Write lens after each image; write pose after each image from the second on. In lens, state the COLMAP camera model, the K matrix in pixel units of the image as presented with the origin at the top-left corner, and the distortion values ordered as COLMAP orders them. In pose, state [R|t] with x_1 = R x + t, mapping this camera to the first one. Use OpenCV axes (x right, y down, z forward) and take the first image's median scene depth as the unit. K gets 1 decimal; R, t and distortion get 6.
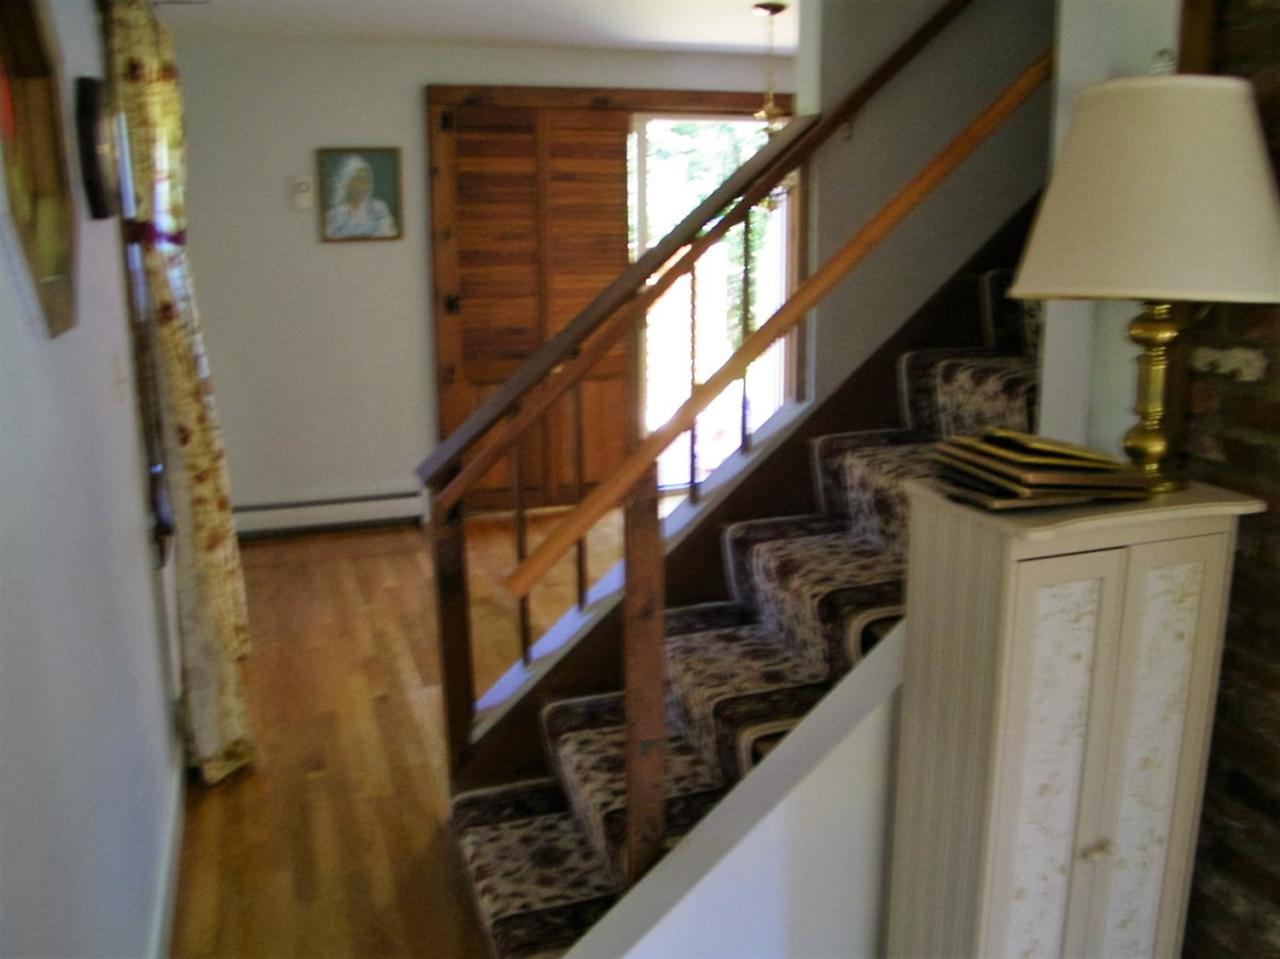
lens RADIAL K [[1133.5, 0, 640.0], [0, 1133.5, 479.5], [0, 0, 1]] dist [-0.217143, 0.164397]
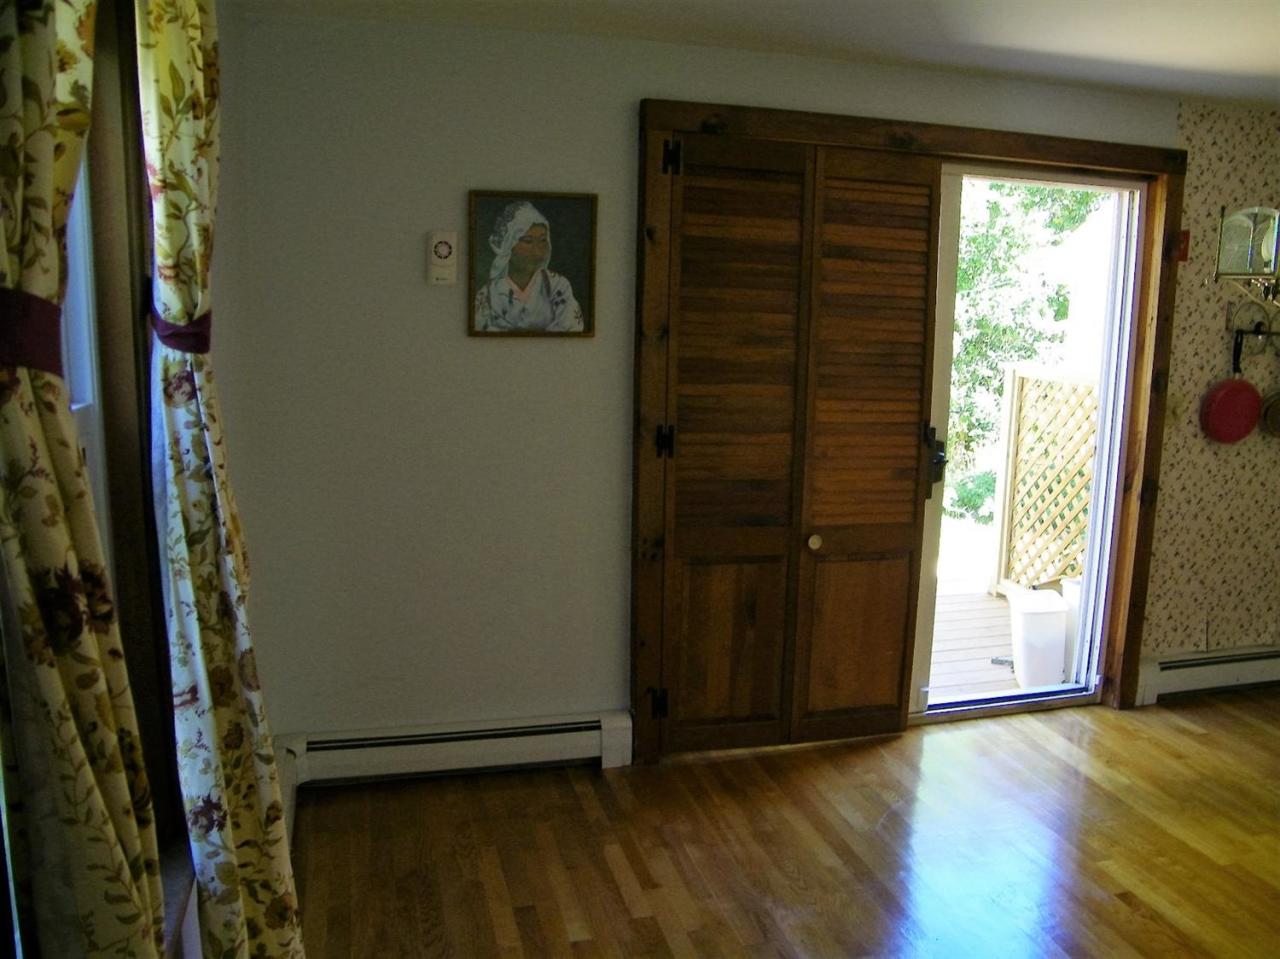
lens RADIAL K [[1047.2, 0, 640.0], [0, 1047.2, 479.5], [0, 0, 1]] dist [-0.189545, 0.130782]
pose [[0.997184, 0.035514, -0.066057, -0.143229], [-0.039817, 0.997090, -0.065013, -0.095275], [0.063556, 0.067460, 0.995696, 0.404373]]
